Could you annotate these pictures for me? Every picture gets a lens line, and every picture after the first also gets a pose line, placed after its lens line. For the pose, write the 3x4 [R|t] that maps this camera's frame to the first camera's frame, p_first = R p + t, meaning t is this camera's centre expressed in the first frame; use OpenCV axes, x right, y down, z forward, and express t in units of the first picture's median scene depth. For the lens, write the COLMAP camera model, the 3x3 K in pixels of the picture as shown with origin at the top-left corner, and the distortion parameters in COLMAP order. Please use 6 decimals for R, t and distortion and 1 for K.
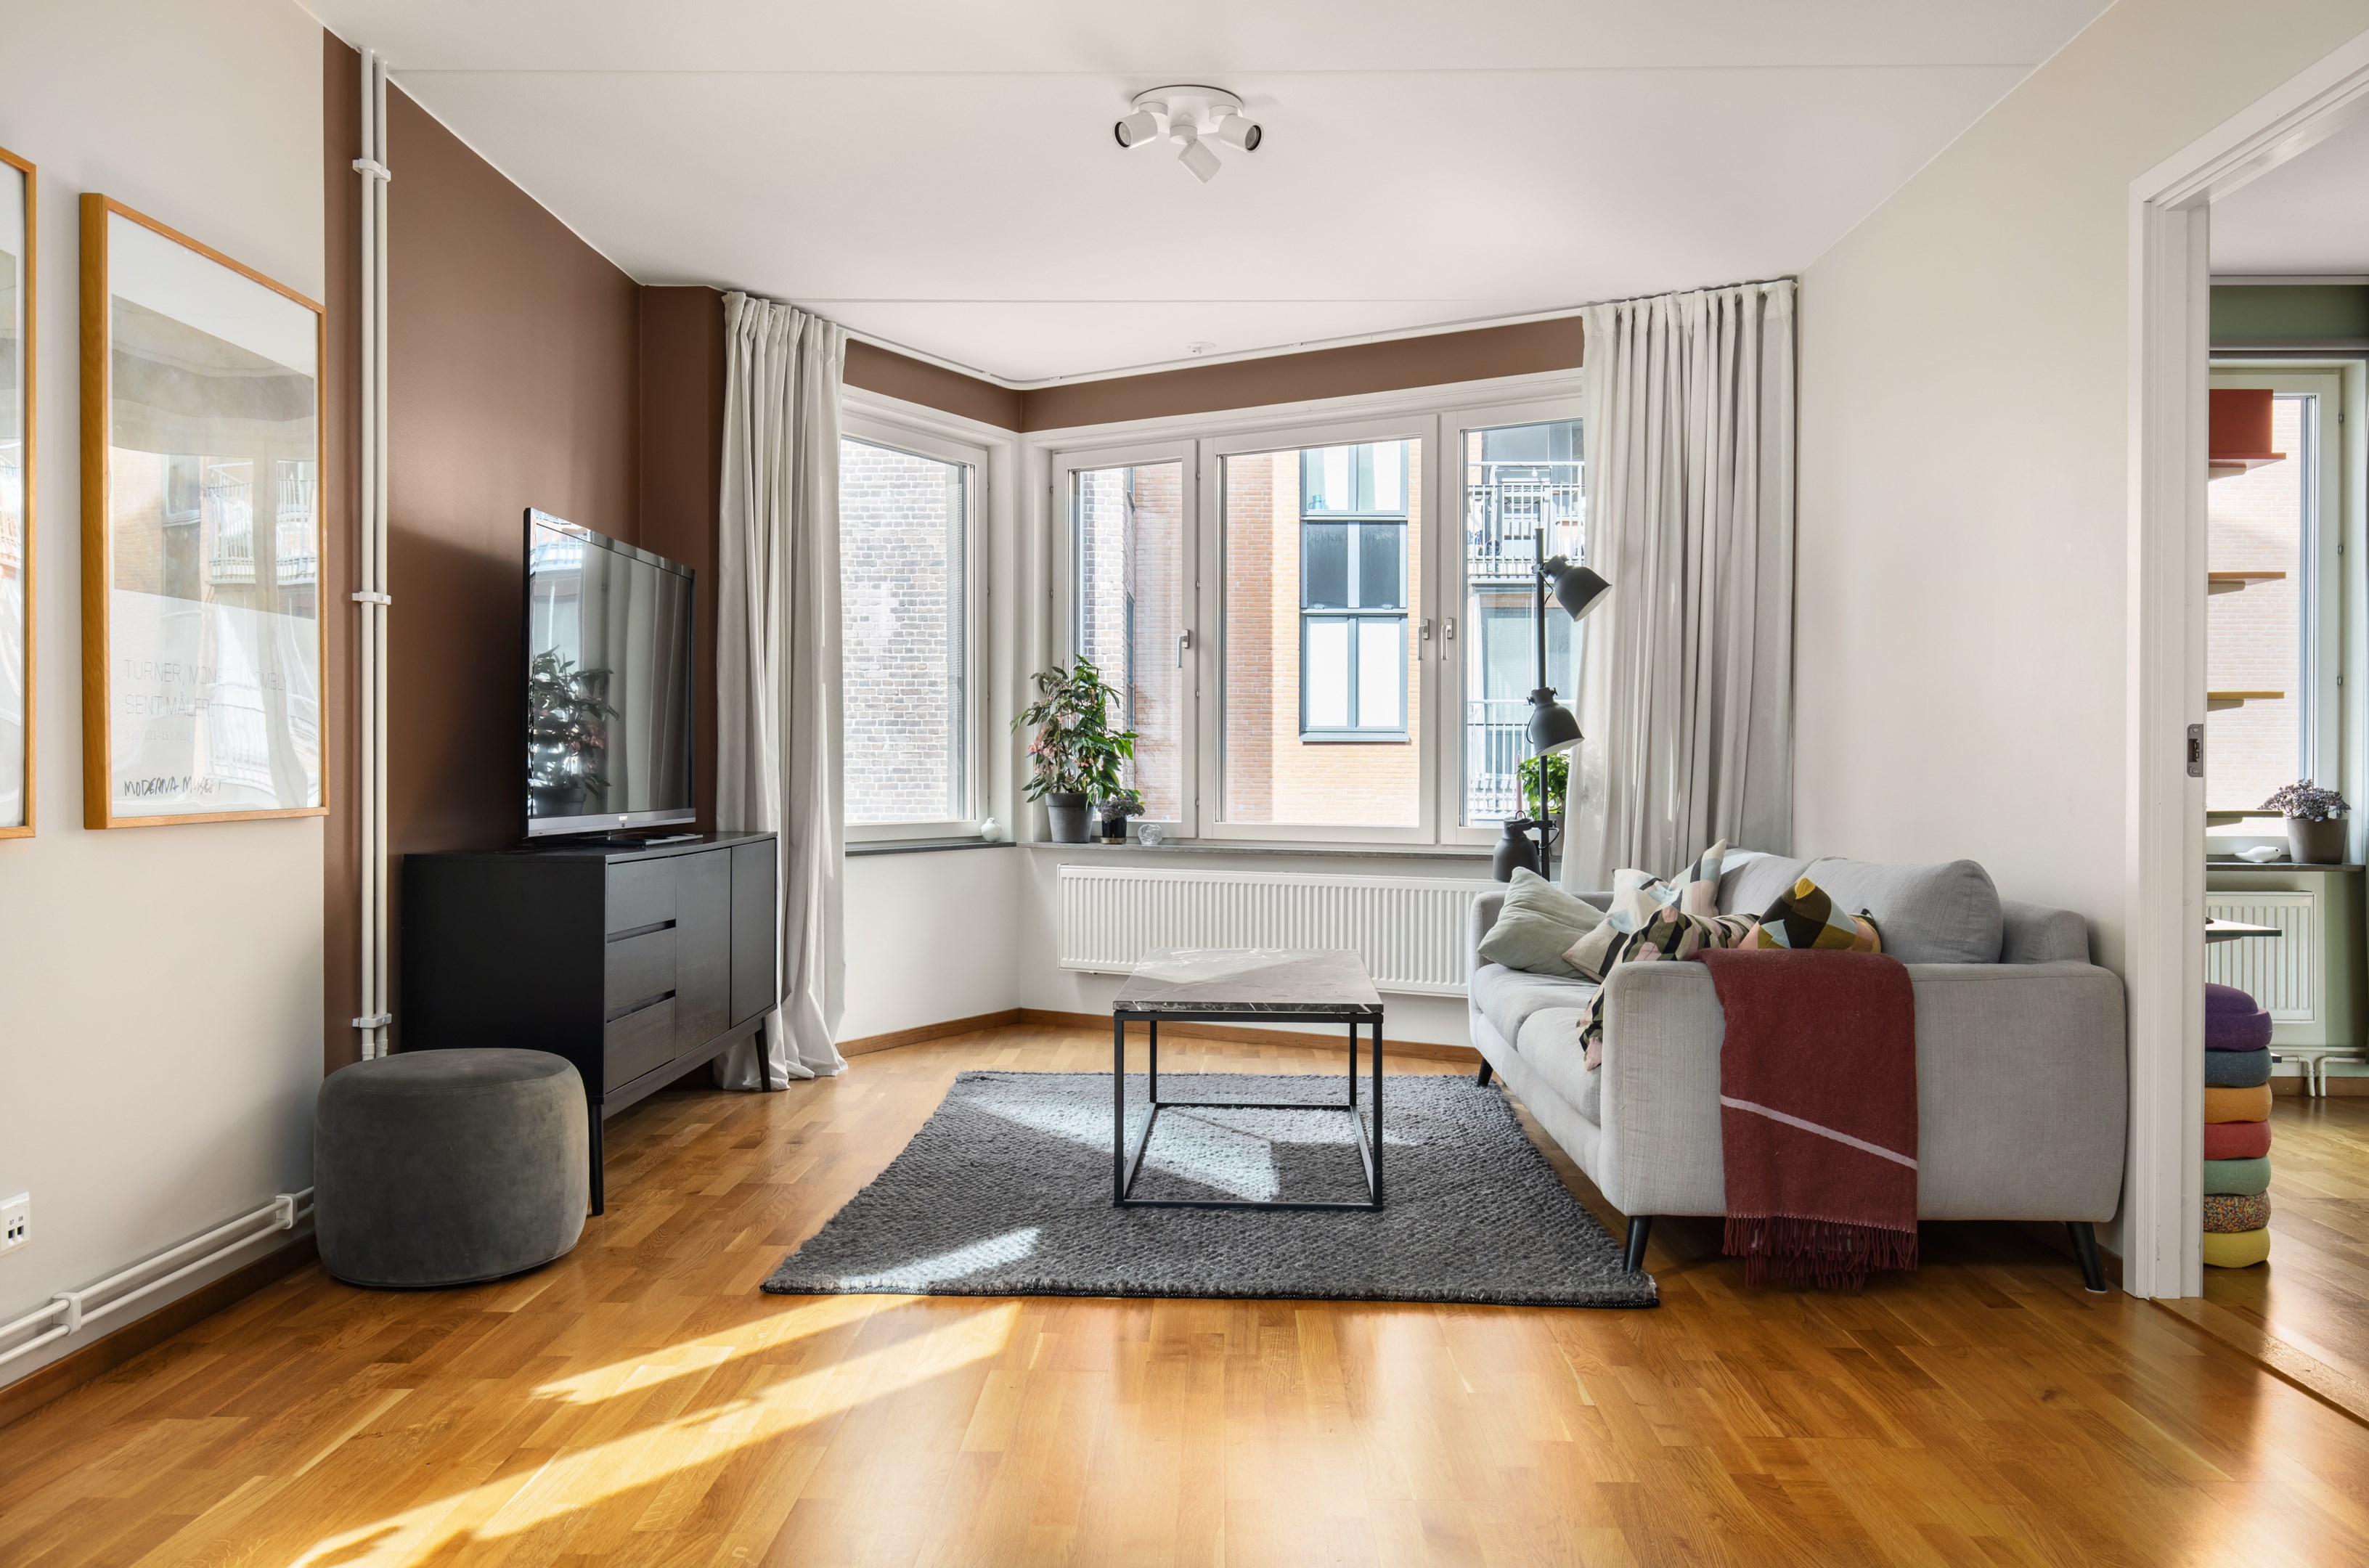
lens RADIAL K [[1805.9, 0, 1184.5], [0, 1805.9, 784.0], [0, 0, 1]] dist [0.001768, -0.002119]
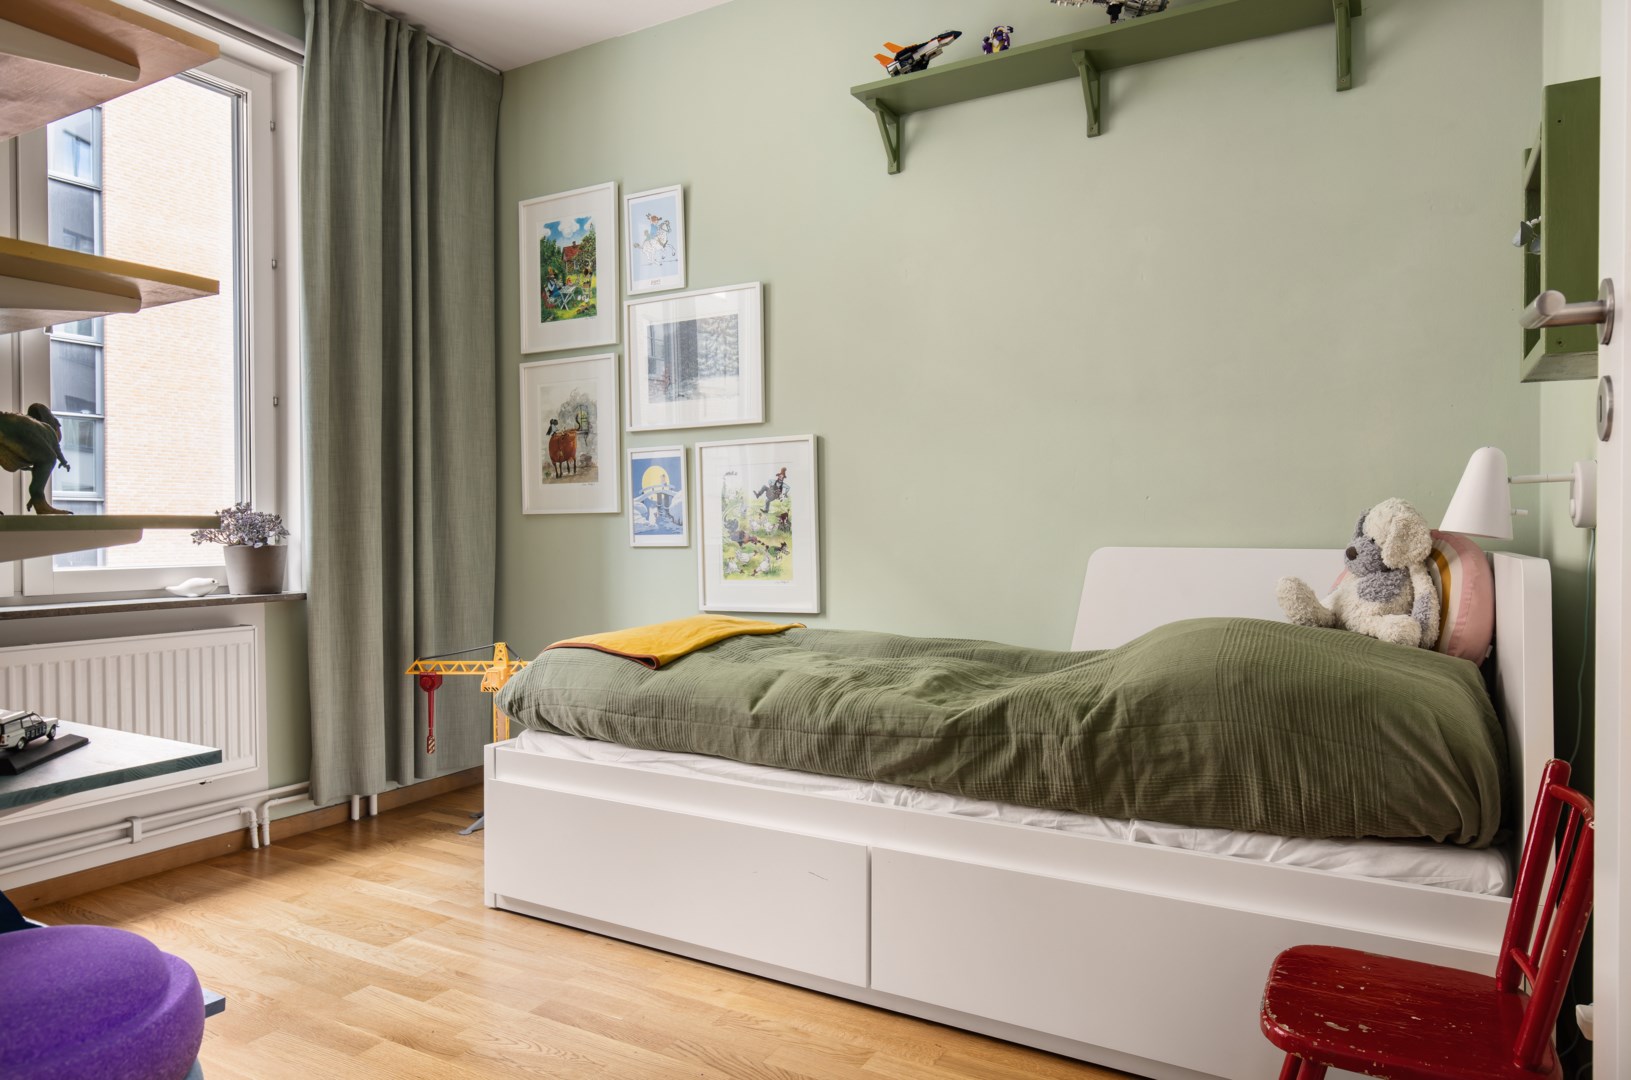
lens RADIAL K [[1024.5, 0, 815.5], [0, 1024.5, 540.0], [0, 0, 1]] dist [0.000086, -0.000102]
pose [[0.475607, -0.011758, 0.879579, 0.303175], [0.008526, 0.999925, 0.008756, 0.014615], [-0.879617, 0.003335, 0.475671, 0.500970]]
